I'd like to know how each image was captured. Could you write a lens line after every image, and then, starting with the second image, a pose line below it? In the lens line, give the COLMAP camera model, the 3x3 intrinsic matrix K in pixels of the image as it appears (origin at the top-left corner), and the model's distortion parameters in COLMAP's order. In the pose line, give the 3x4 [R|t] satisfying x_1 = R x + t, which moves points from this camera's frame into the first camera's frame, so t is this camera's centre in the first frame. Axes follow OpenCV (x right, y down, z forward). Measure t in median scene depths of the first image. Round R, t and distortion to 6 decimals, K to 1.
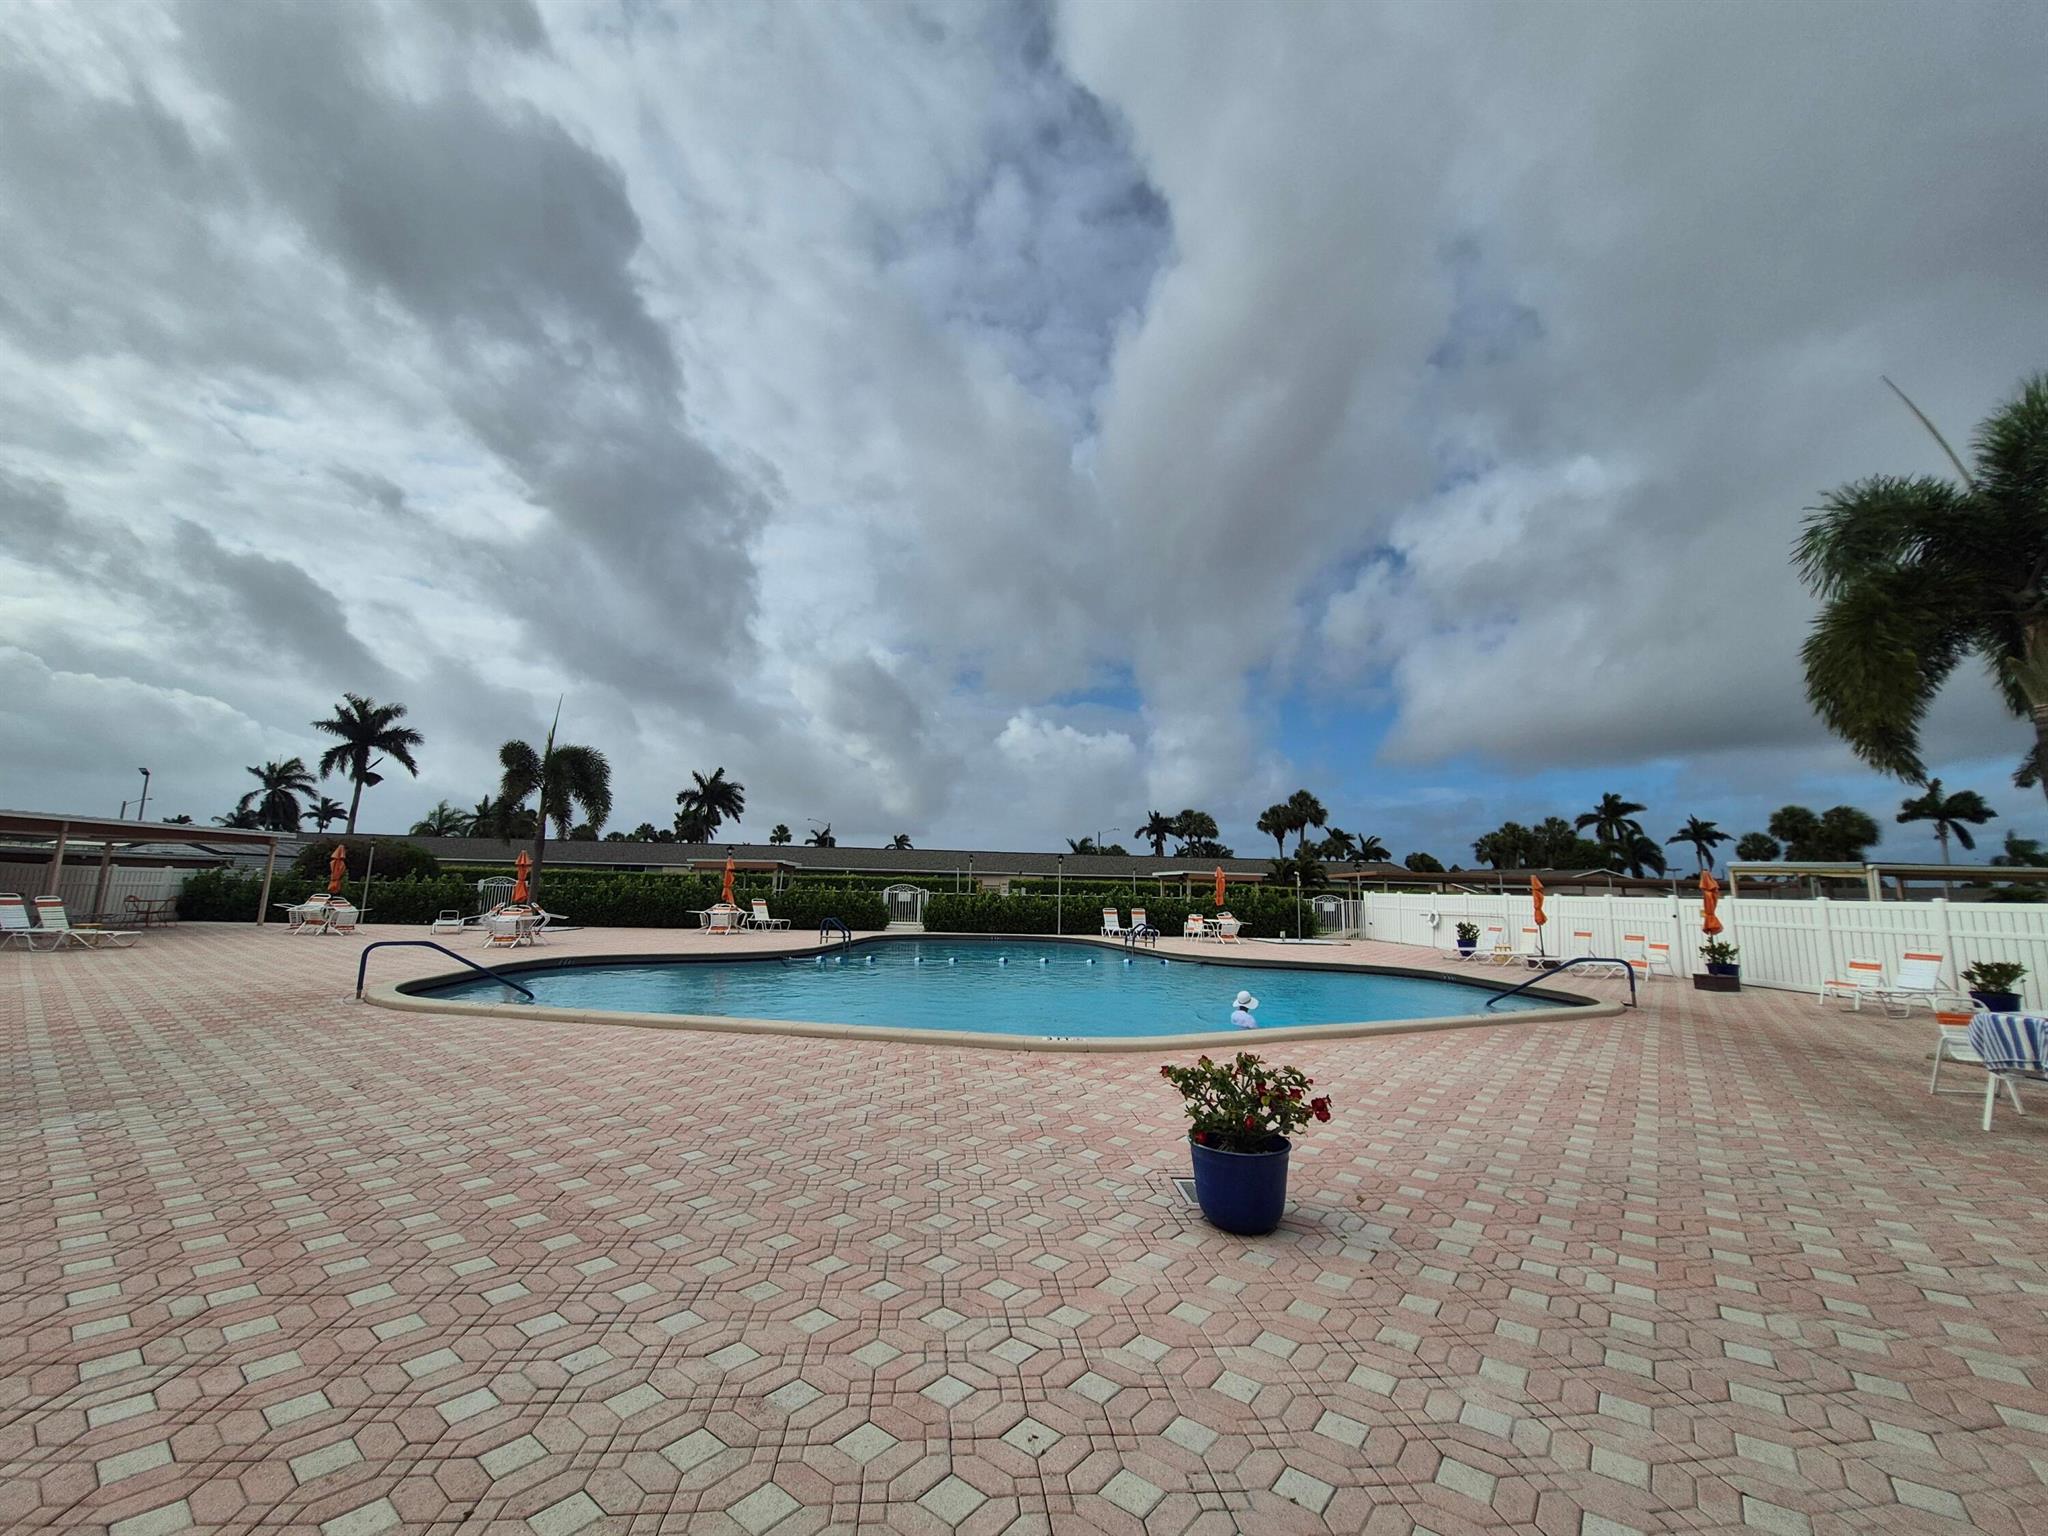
lens RADIAL K [[851.9, 0, 1024.0], [0, 851.9, 768.0], [0, 0, 1]] dist [-0.000566, 0.000221]
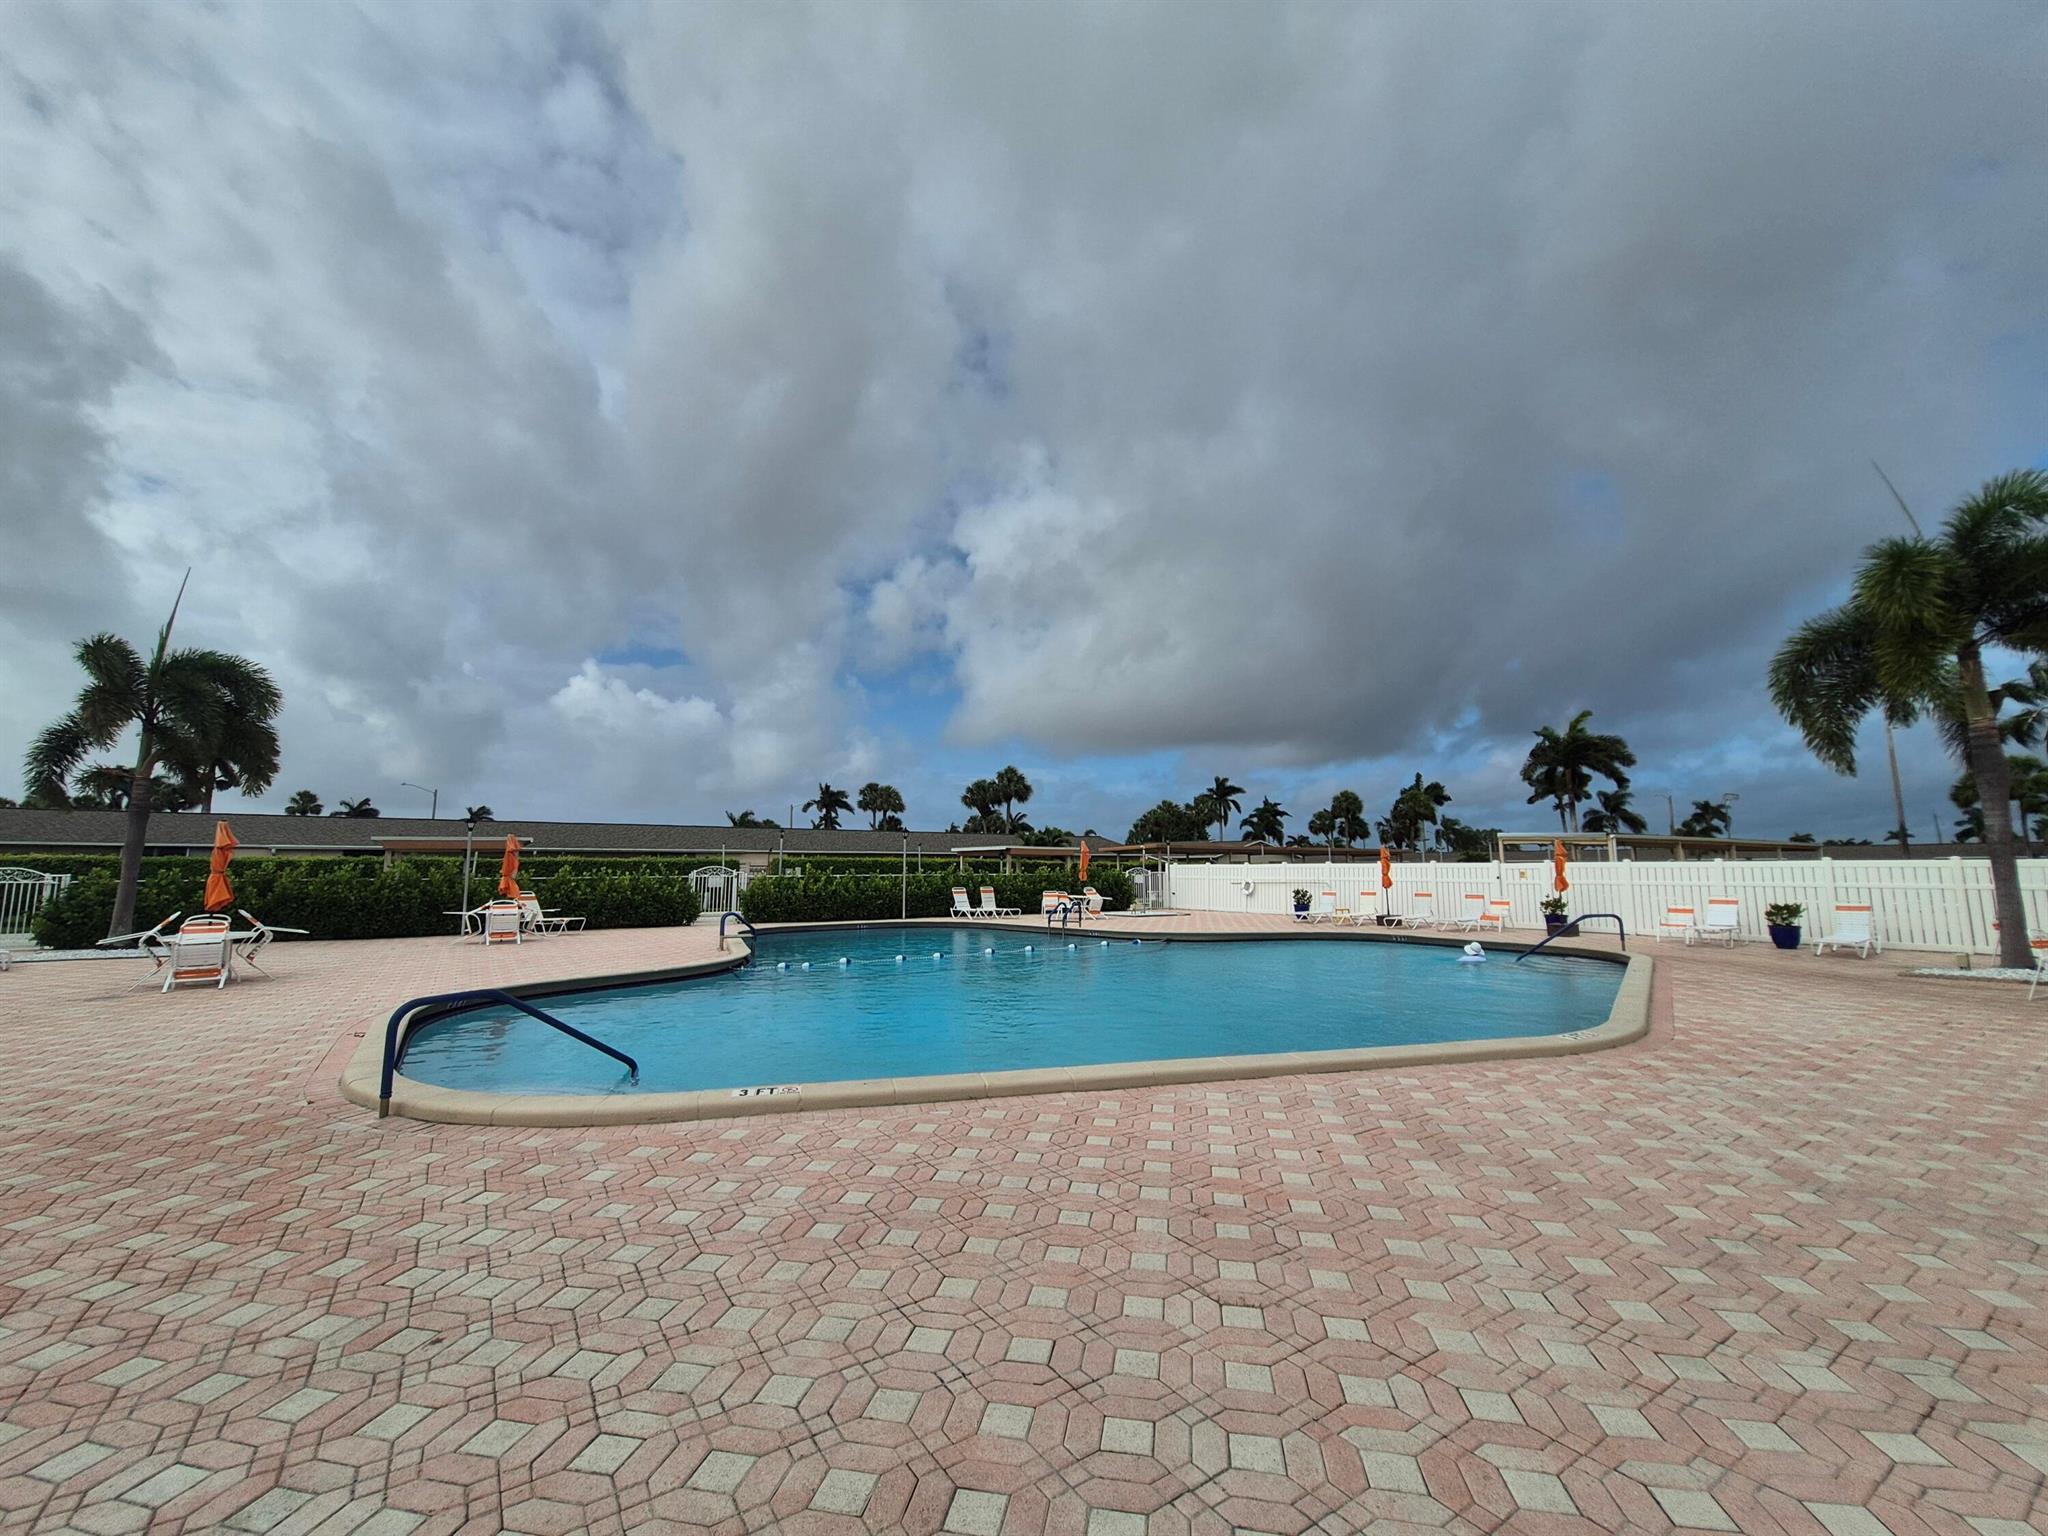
lens RADIAL K [[851.9, 0, 1024.0], [0, 851.9, 768.0], [0, 0, 1]] dist [-0.000566, 0.000221]
pose [[0.880075, 0.031874, 0.473763, -0.272648], [-0.045643, 0.998803, 0.017591, 0.017279], [-0.472635, -0.037105, 0.880477, 0.164862]]
